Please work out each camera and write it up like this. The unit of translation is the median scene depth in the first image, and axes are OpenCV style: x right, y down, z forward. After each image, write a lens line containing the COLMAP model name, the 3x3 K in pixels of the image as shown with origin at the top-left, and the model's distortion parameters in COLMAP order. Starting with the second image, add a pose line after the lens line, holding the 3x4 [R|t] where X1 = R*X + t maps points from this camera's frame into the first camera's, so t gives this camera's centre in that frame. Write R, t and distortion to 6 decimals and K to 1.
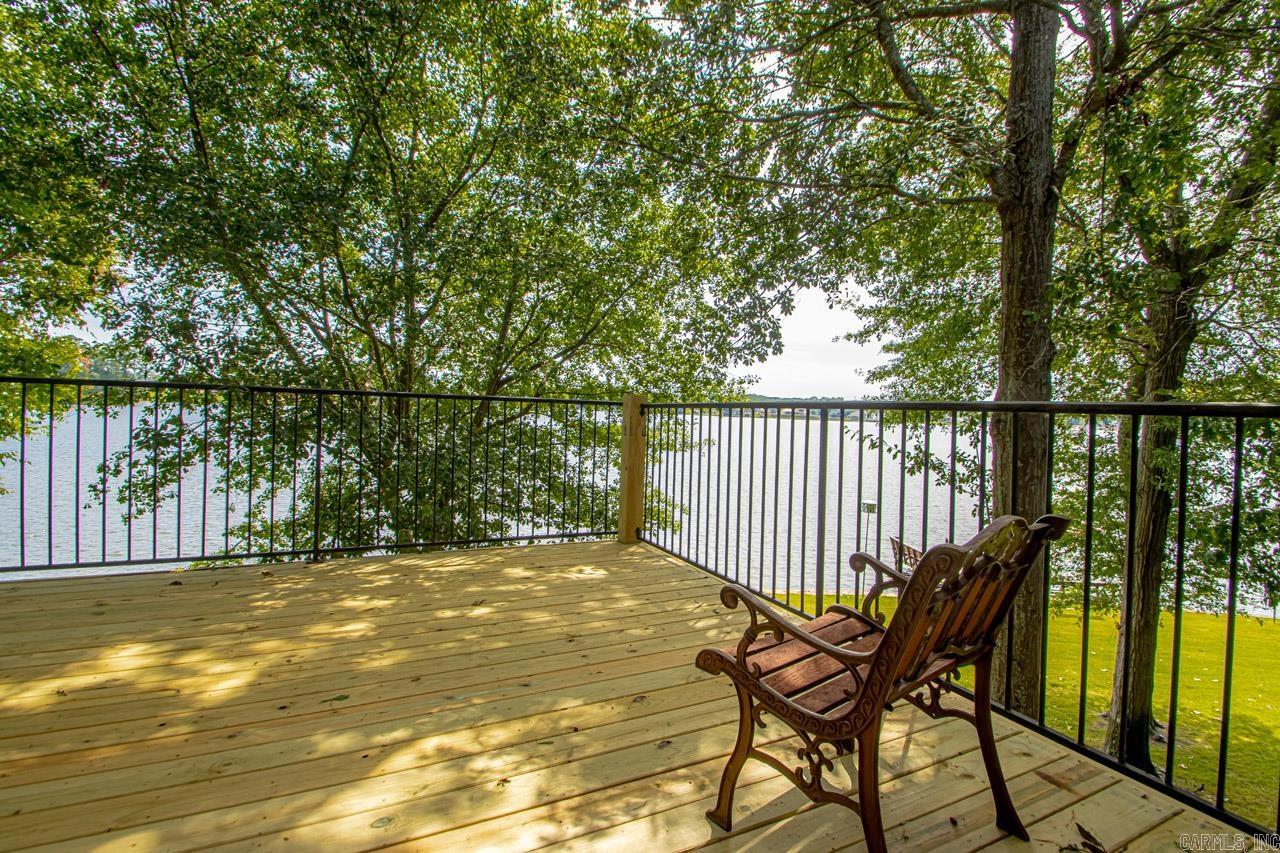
lens RADIAL K [[590.5, 0, 651.8], [0, 590.5, 425.7], [0, 0, 1]] dist [0.008668, -0.012241]
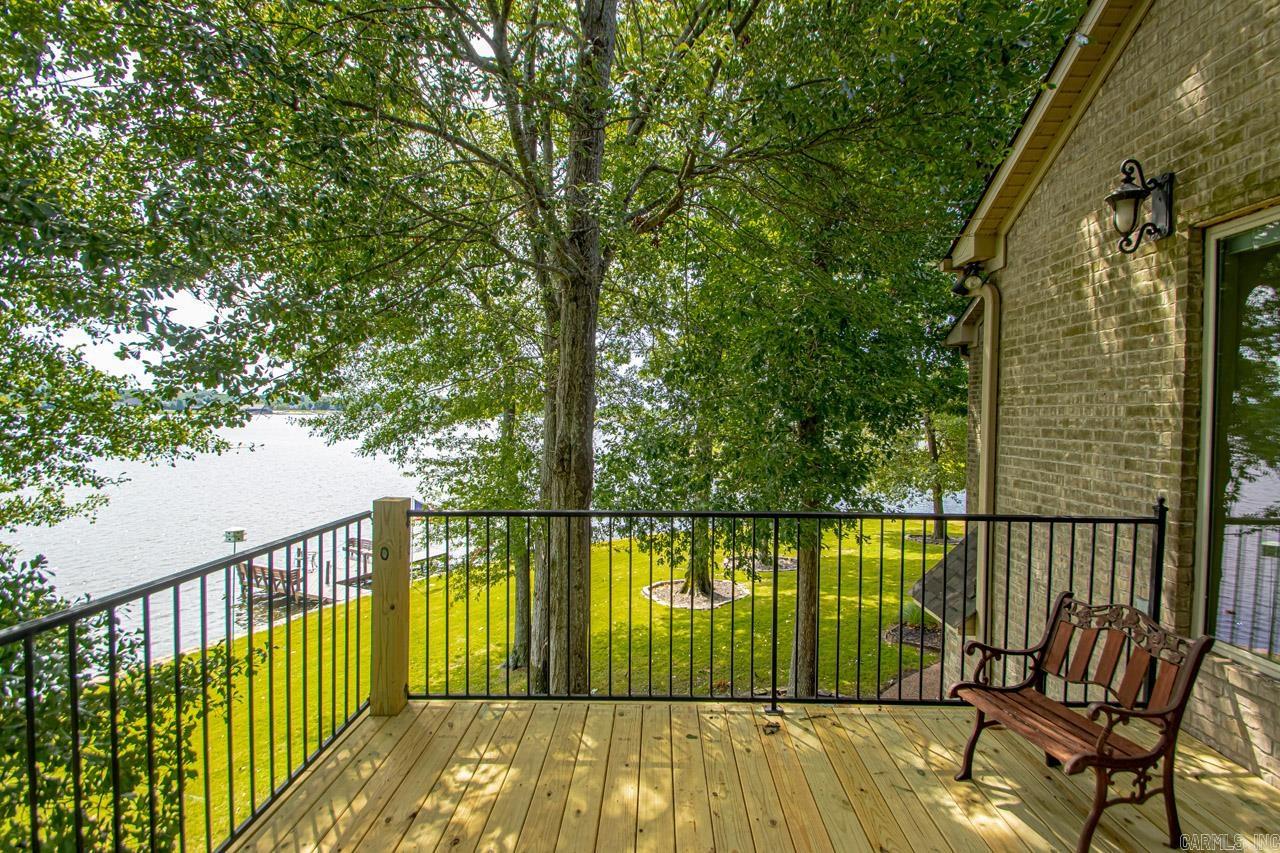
lens RADIAL K [[590.5, 0, 651.8], [0, 590.5, 425.7], [0, 0, 1]] dist [0.008668, -0.012241]
pose [[0.434692, -0.027000, 0.900175, -1.320693], [0.007818, 0.999626, 0.026208, -0.378613], [-0.900545, -0.004354, 0.434740, 1.088125]]
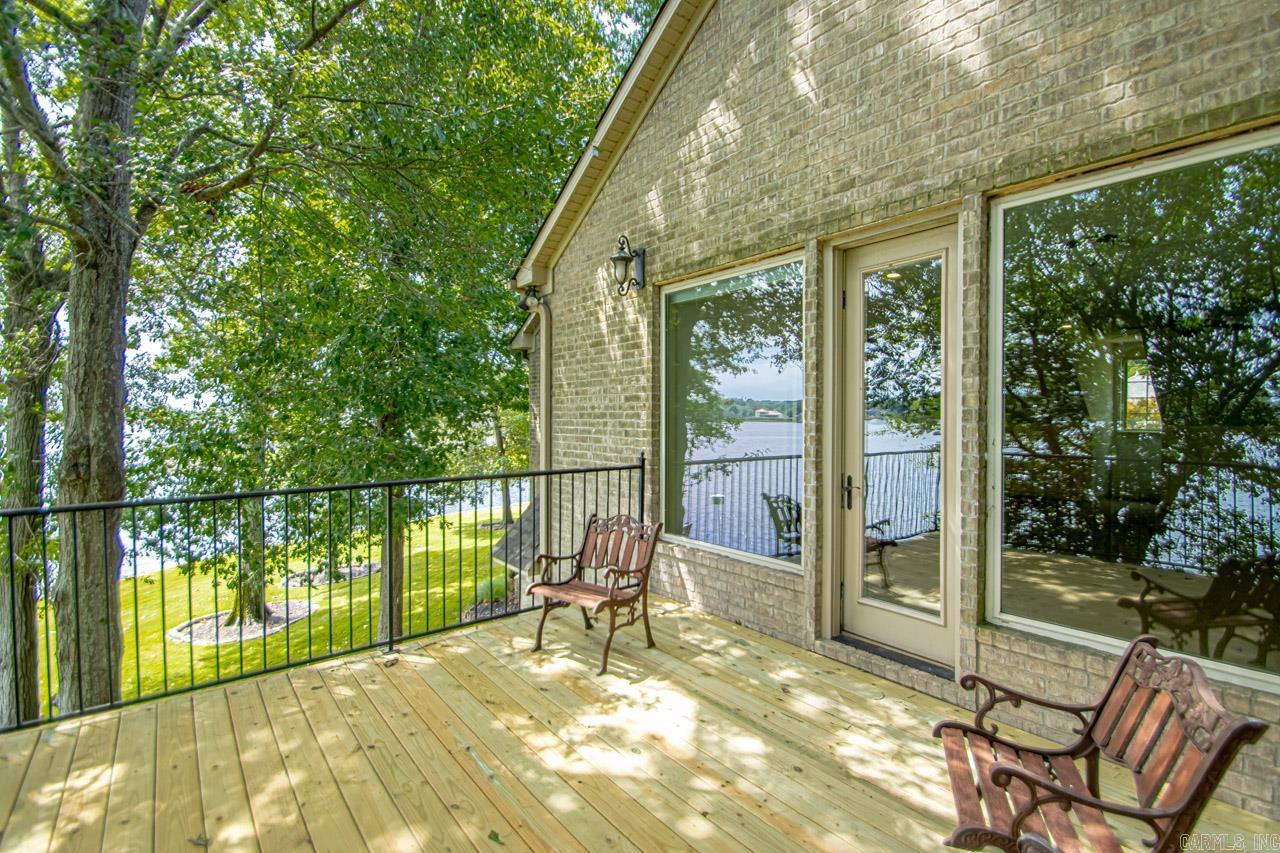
lens RADIAL K [[590.5, 0, 651.8], [0, 590.5, 425.7], [0, 0, 1]] dist [0.008668, -0.012241]
pose [[-0.246350, -0.029511, 0.968731, -1.816058], [0.012778, 0.999351, 0.033693, -0.325594], [-0.969097, 0.020679, -0.245813, 1.130244]]
